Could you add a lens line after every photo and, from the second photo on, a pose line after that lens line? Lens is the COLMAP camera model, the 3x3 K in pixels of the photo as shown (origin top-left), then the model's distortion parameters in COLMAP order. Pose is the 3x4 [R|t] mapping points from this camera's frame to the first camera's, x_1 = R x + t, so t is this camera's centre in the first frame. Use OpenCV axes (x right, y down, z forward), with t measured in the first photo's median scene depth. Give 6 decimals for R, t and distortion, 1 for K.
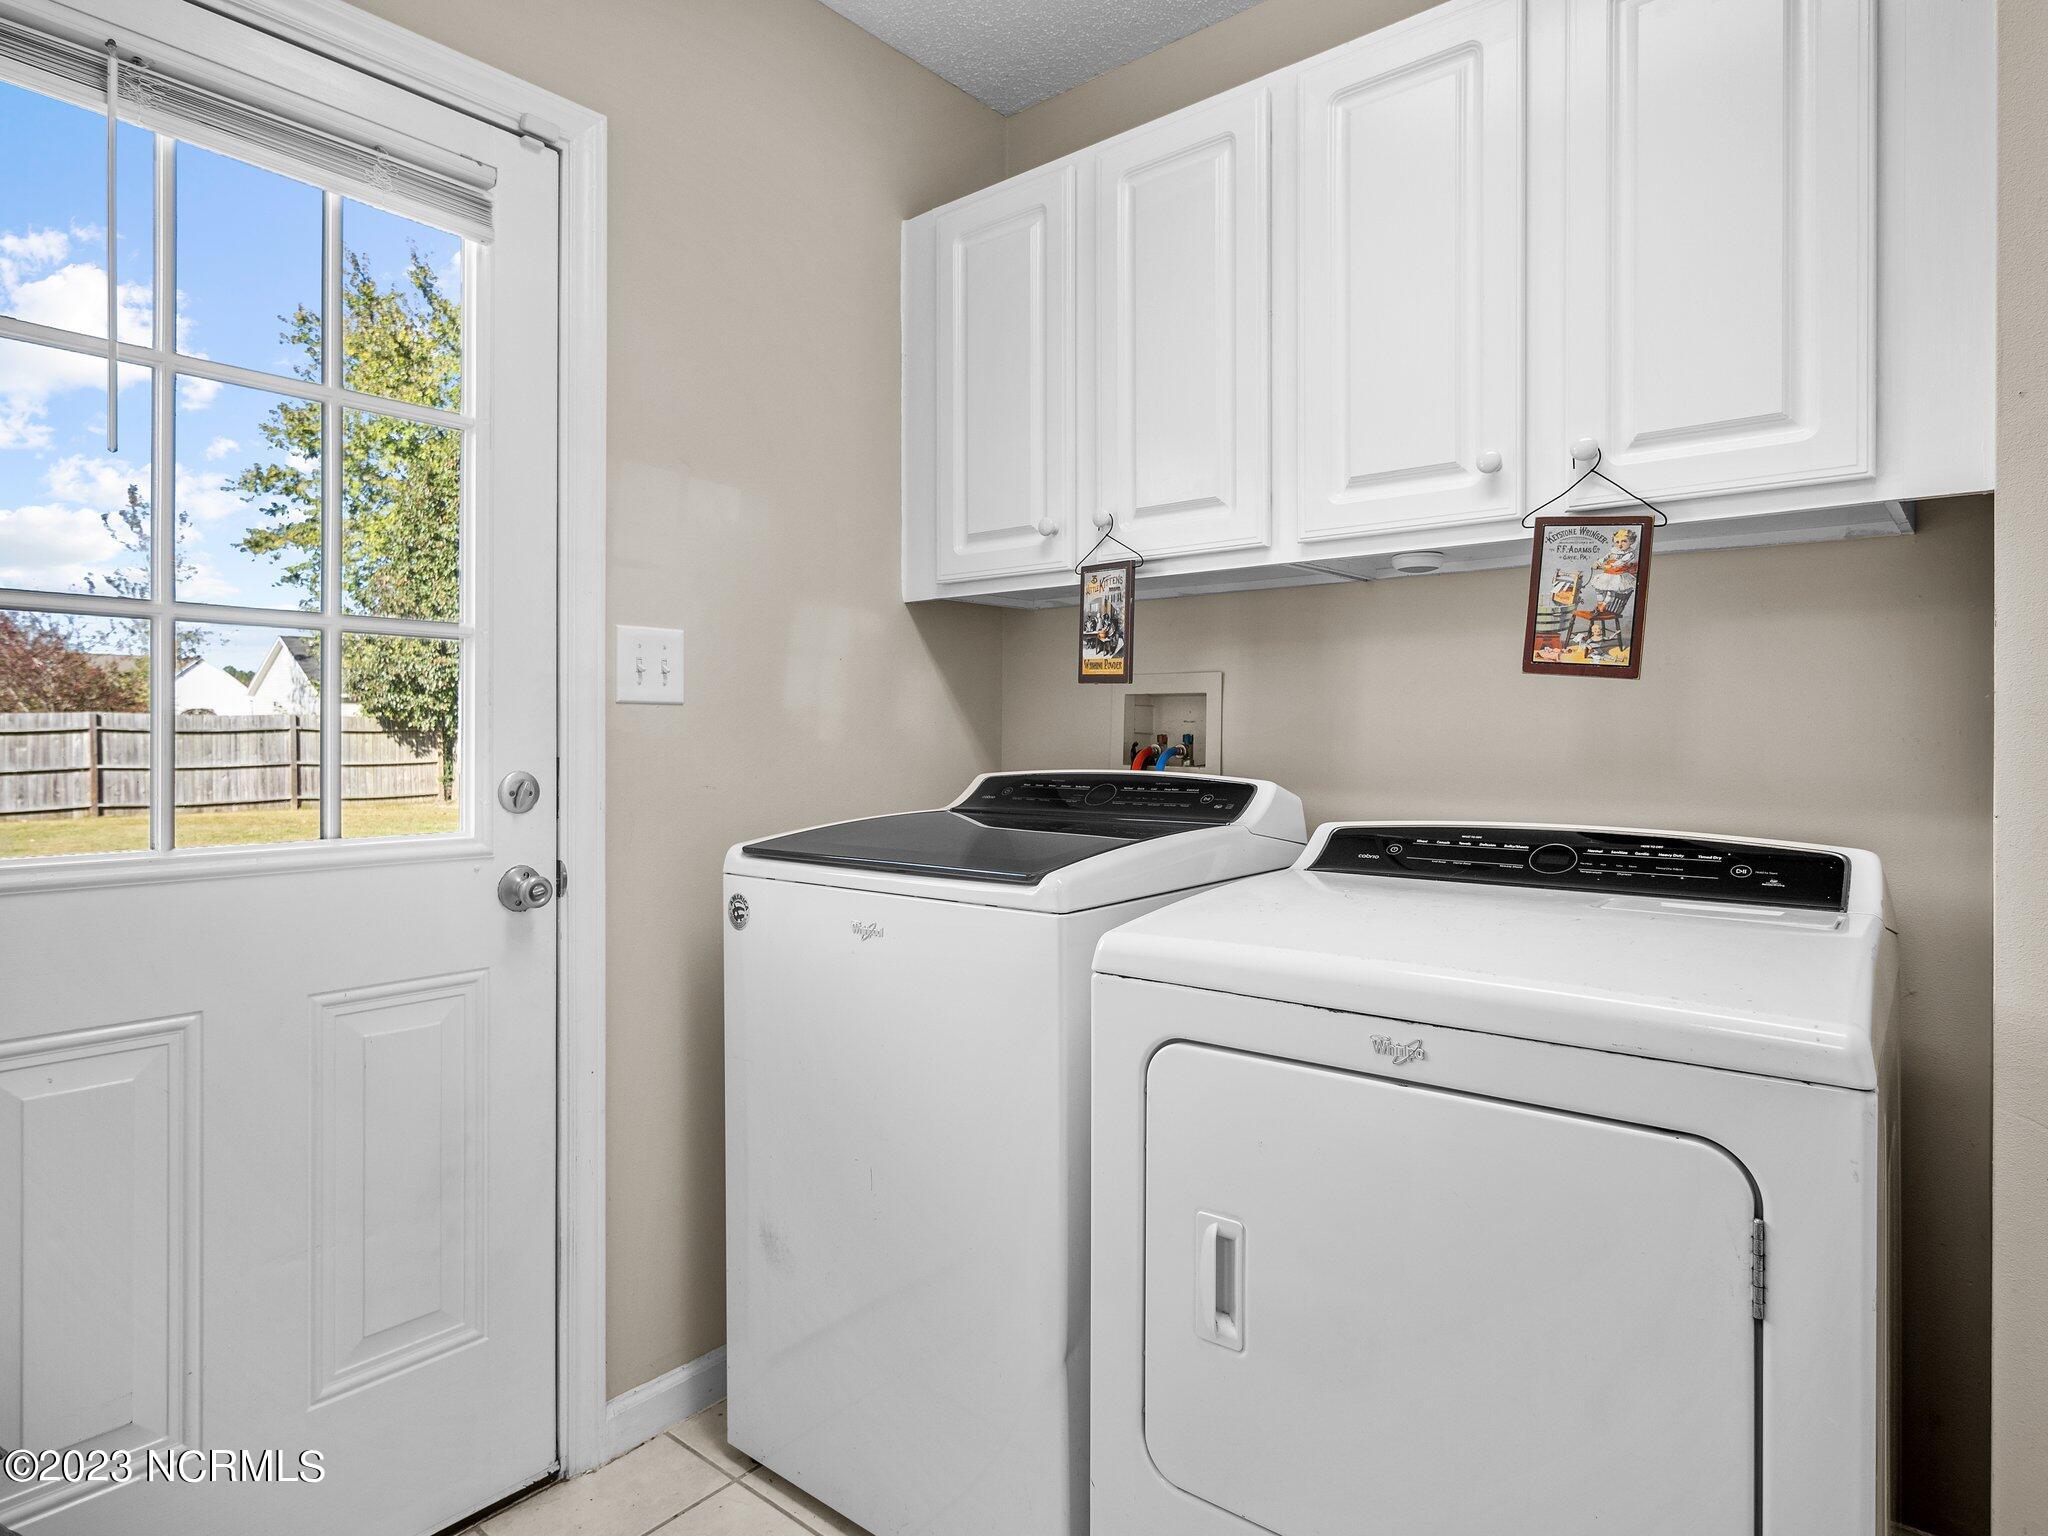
lens RADIAL K [[1172.2, 0, 1024.8], [0, 1172.2, 737.6], [0, 0, 1]] dist [0.001038, -0.000657]
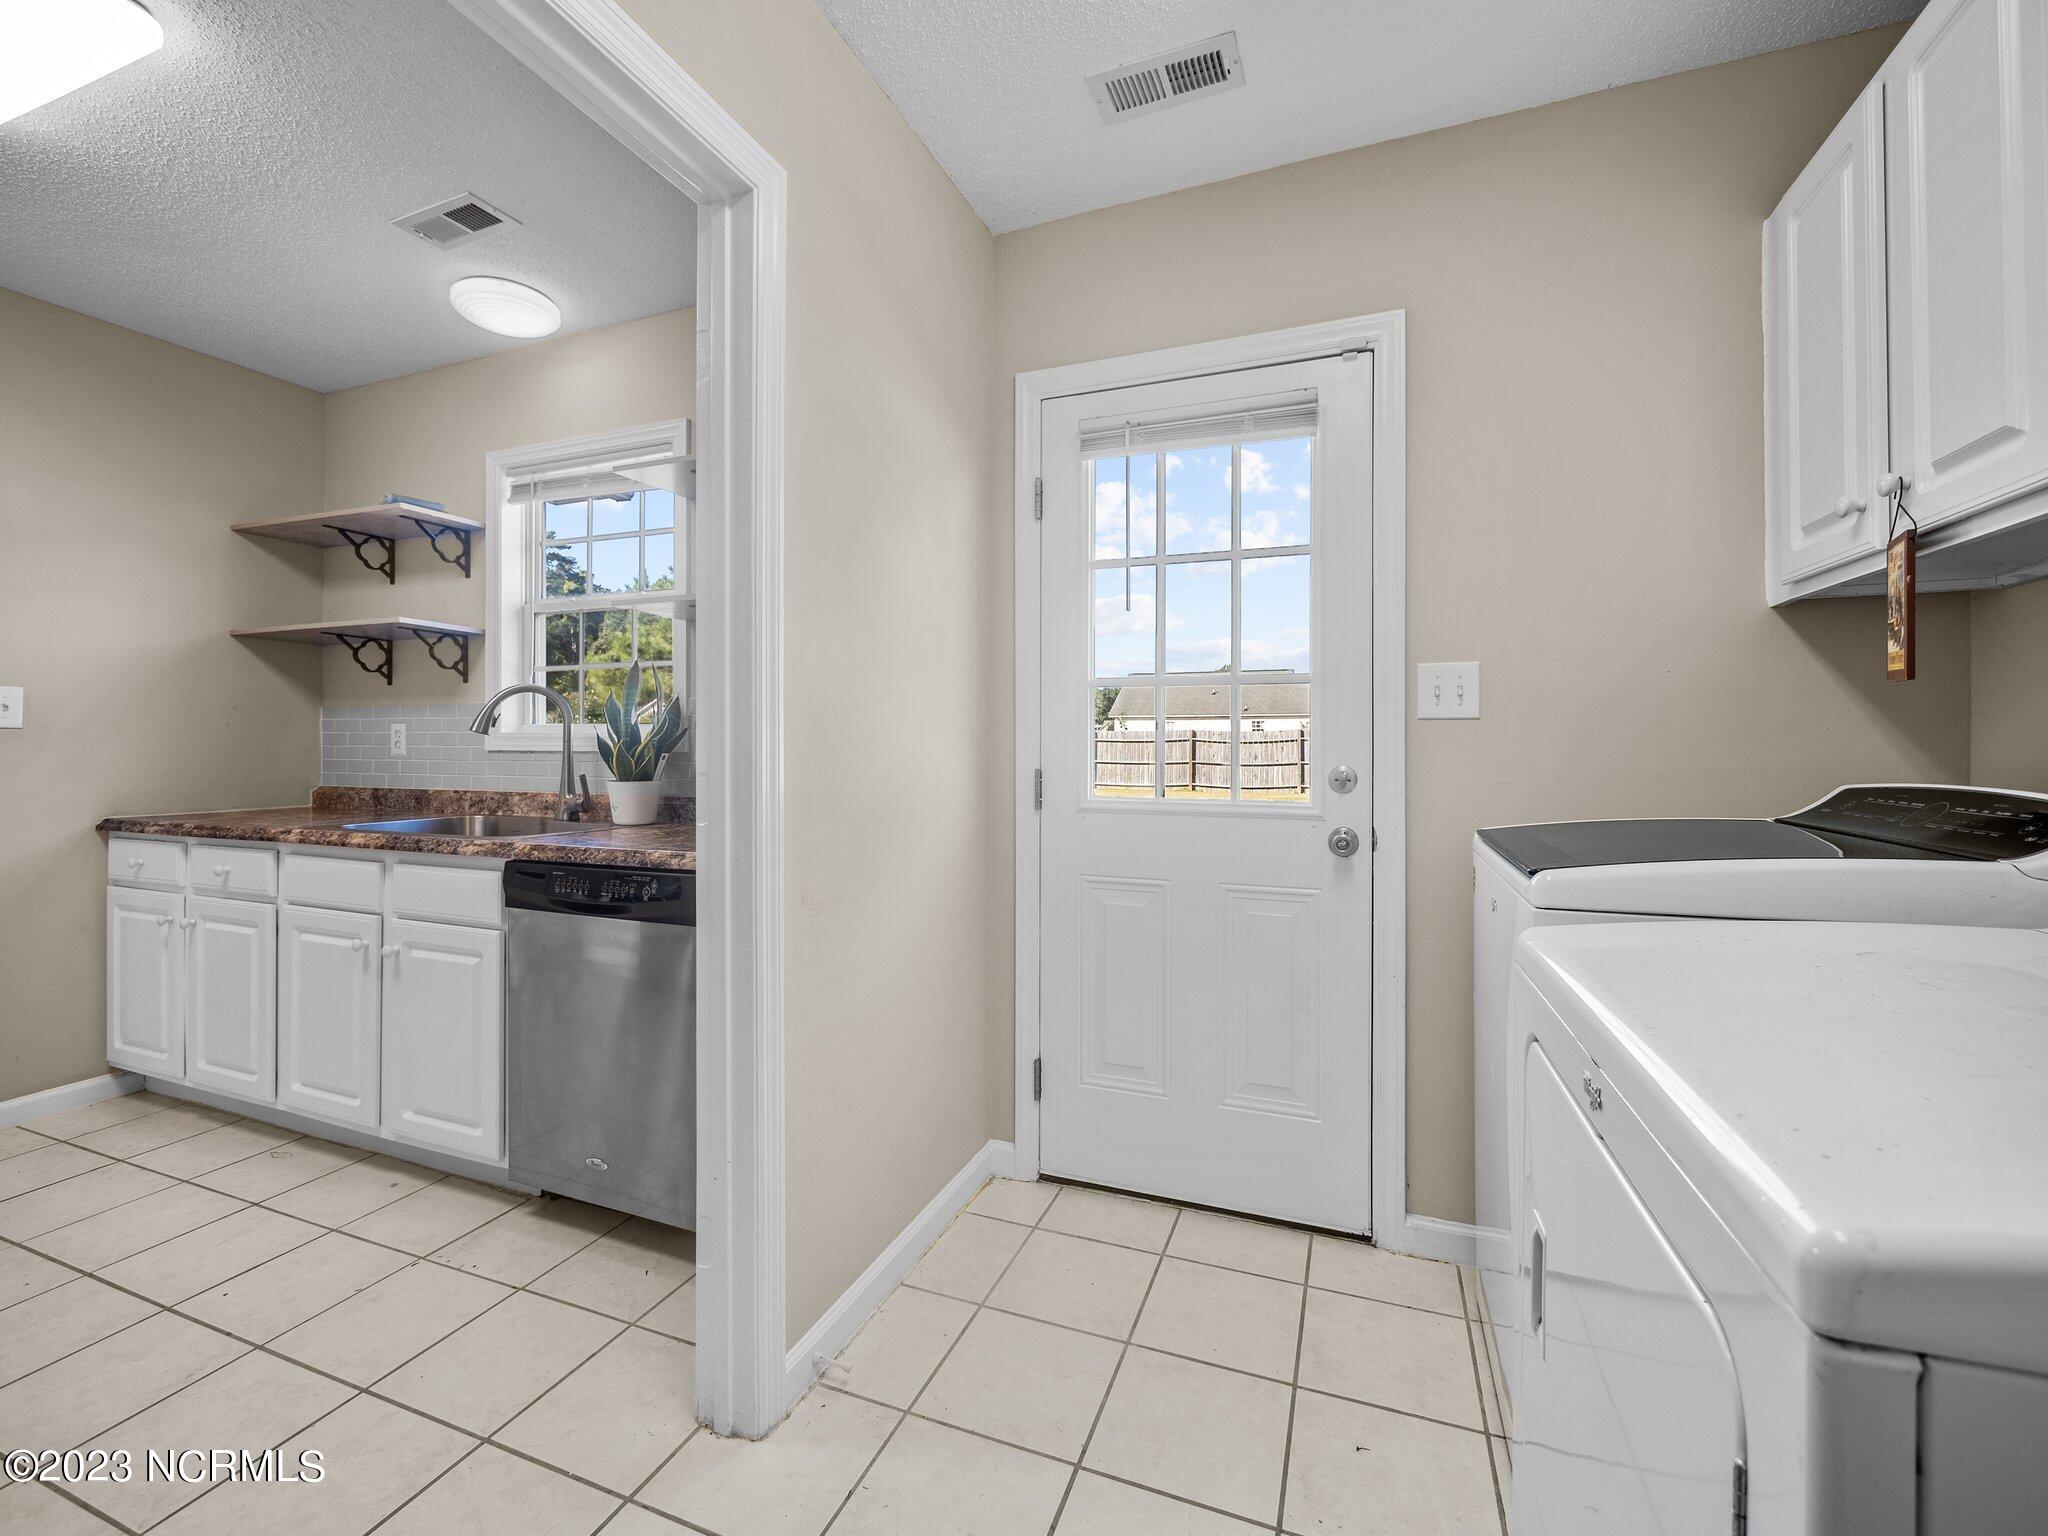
lens RADIAL K [[872.8, 0, 1029.9], [0, 872.8, 741.2], [0, 0, 1]] dist [-0.002761, -0.000101]
pose [[0.307579, -0.002581, -0.951519, 0.589834], [-0.001225, 0.999994, -0.003109, 0.000077], [0.951522, 0.002121, 0.307574, 0.281924]]
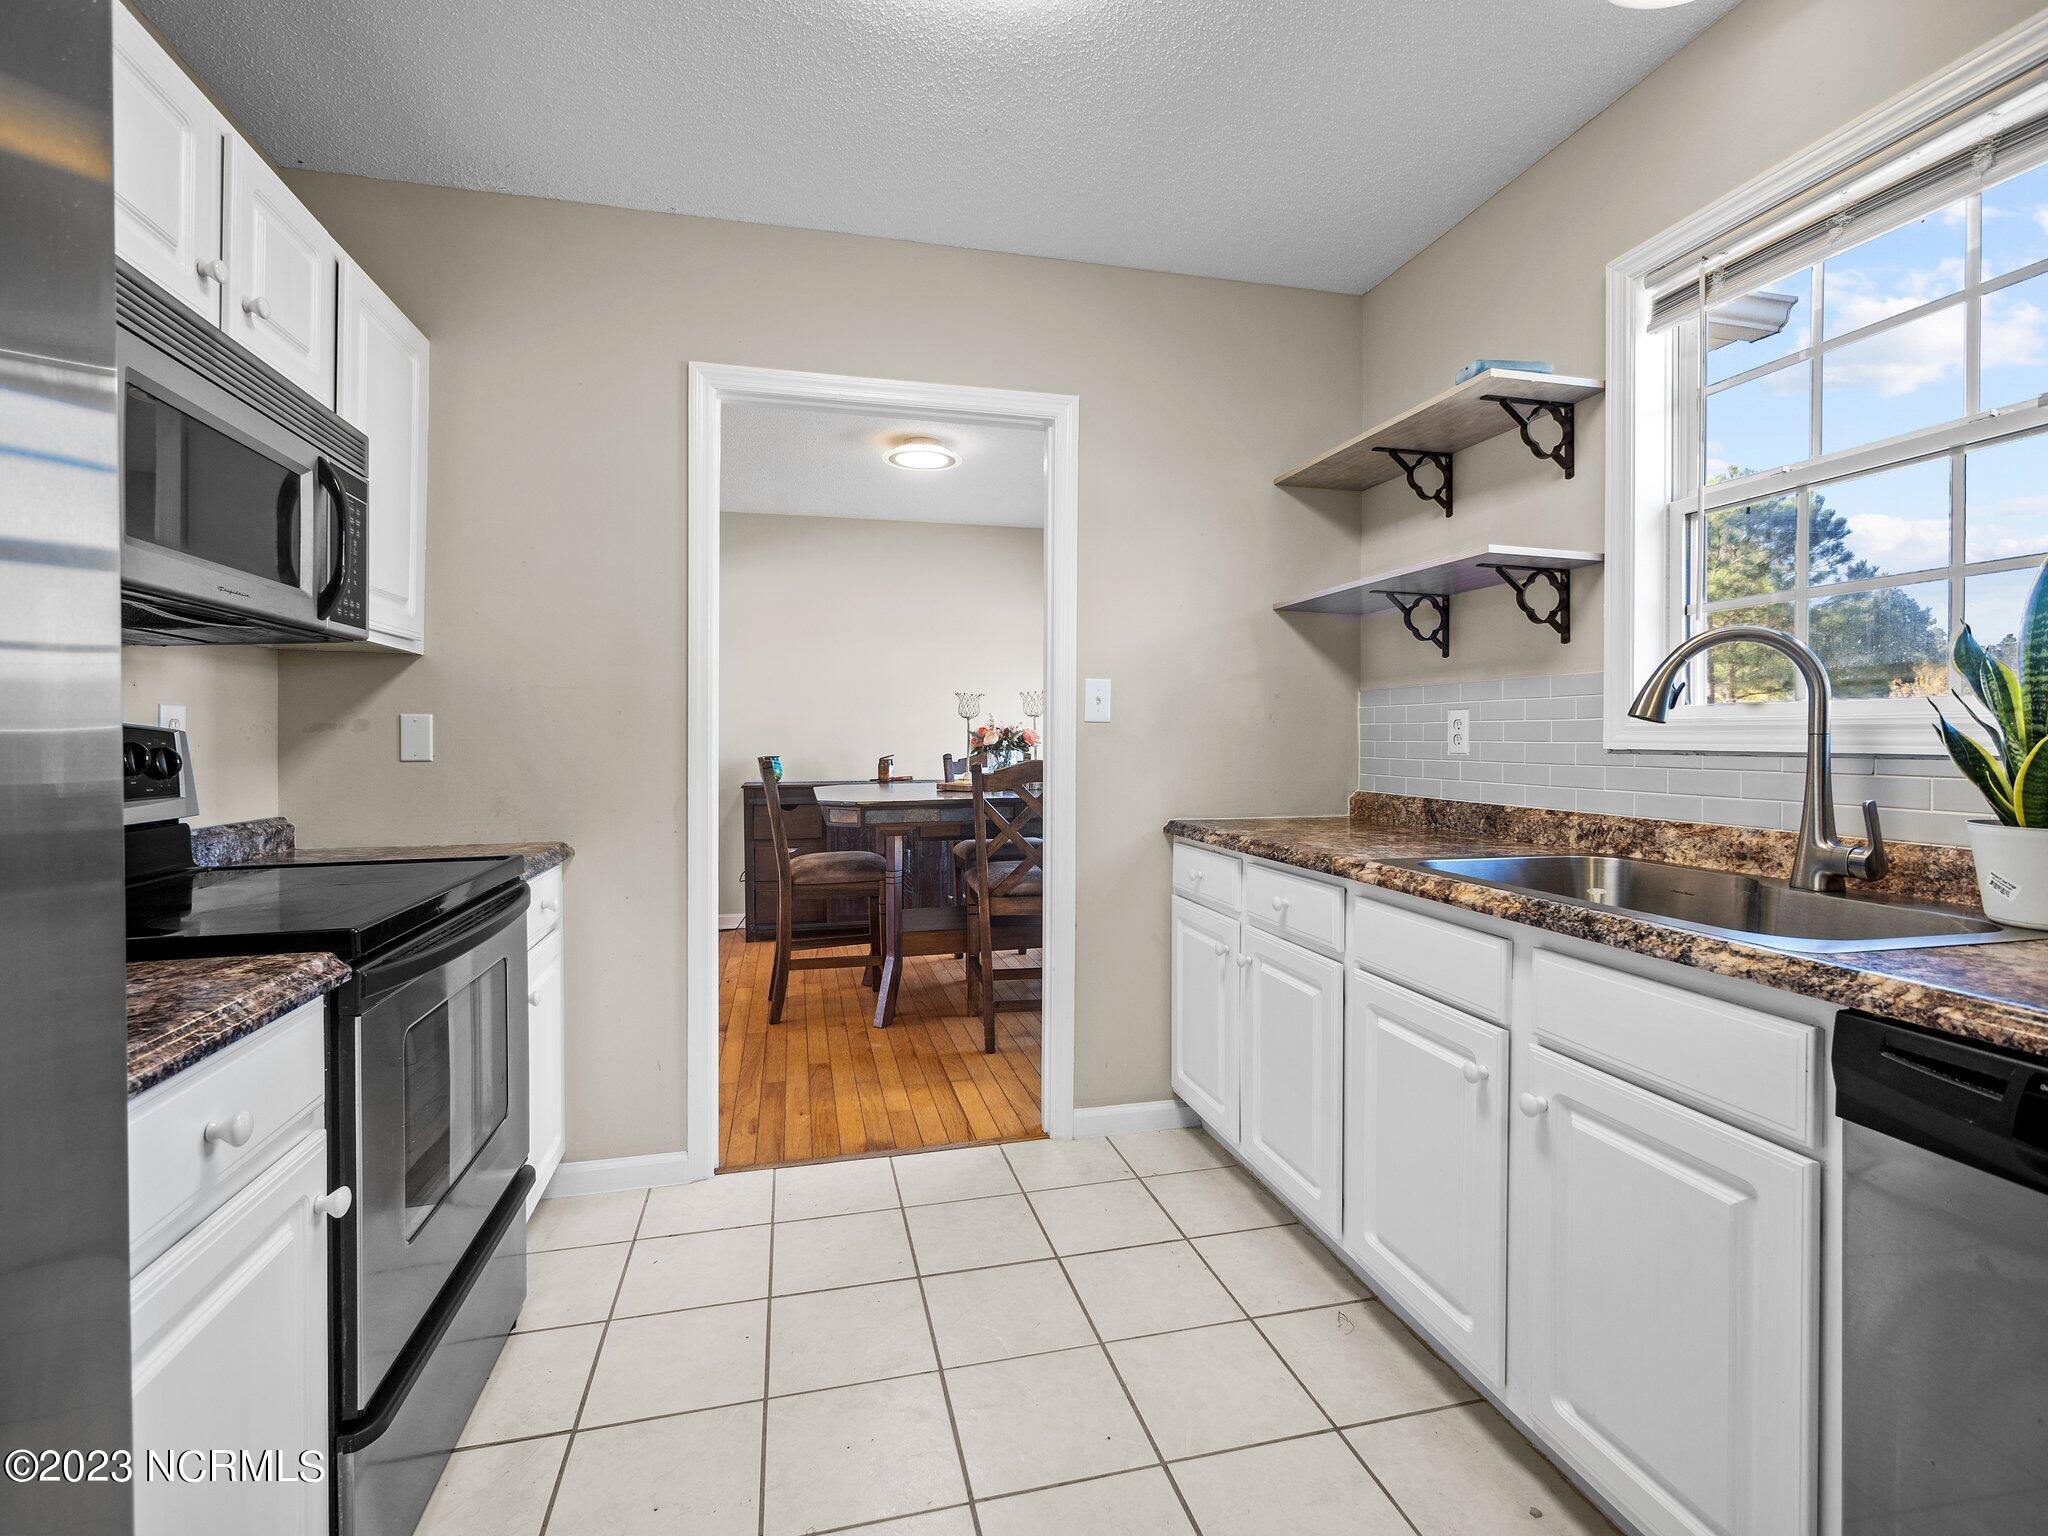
lens RADIAL K [[949.6, 0, 1029.7], [0, 949.6, 749.8], [0, 0, 1]] dist [0.000521, 0.000163]
pose [[-0.595596, 0.009597, -0.803226, -0.097524], [-0.001571, 0.999913, 0.013112, 0.001042], [0.803282, 0.009071, -0.595529, -0.122032]]
